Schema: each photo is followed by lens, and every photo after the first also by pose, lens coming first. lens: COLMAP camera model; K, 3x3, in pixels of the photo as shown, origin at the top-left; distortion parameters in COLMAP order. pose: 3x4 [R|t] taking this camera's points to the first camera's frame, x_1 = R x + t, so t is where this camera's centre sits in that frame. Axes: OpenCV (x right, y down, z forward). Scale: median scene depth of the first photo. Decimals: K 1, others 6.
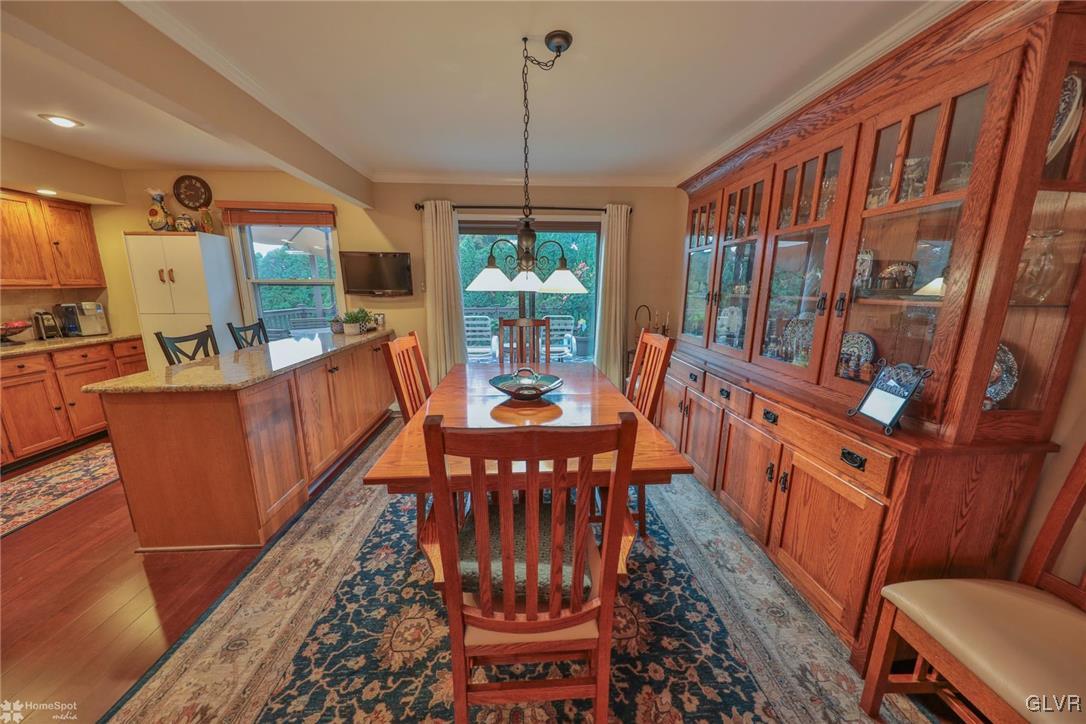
lens RADIAL K [[360.7, 0, 543.3], [0, 360.7, 360.9], [0, 0, 1]] dist [-0.011792, -0.000376]
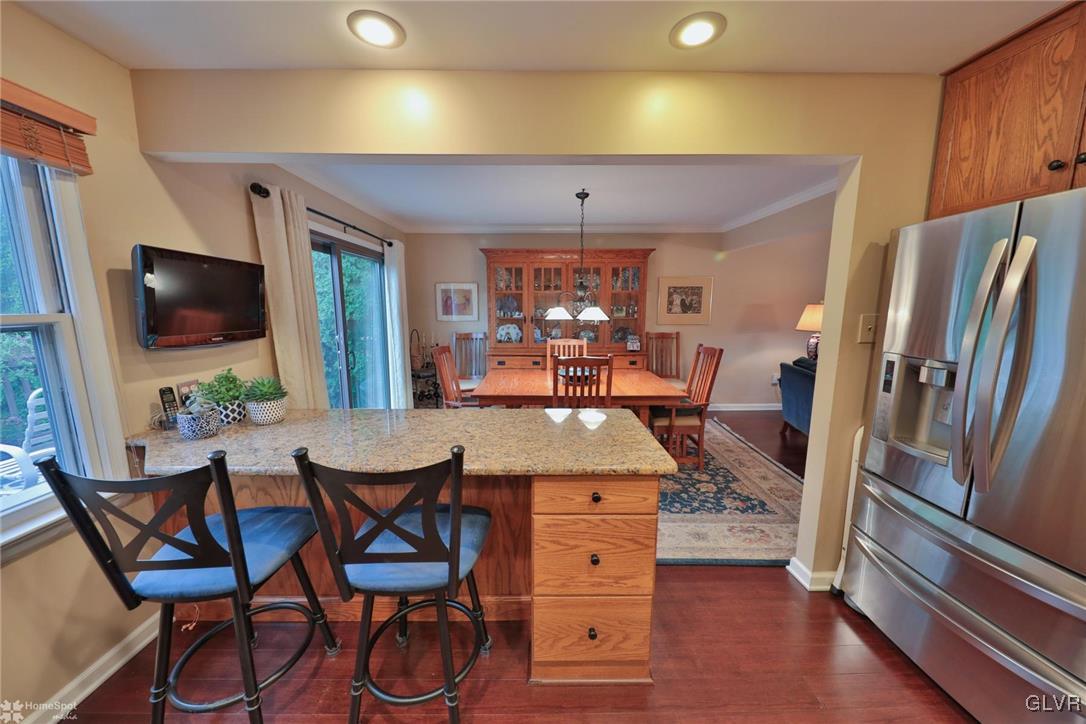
lens RADIAL K [[360.7, 0, 542.8], [0, 360.7, 361.9], [0, 0, 1]] dist [-0.011792, -0.000376]
pose [[0.076308, -0.153660, 0.985173, -1.054874], [0.203361, 0.969683, 0.135493, -0.153172], [-0.976126, 0.190007, 0.105243, 0.596423]]
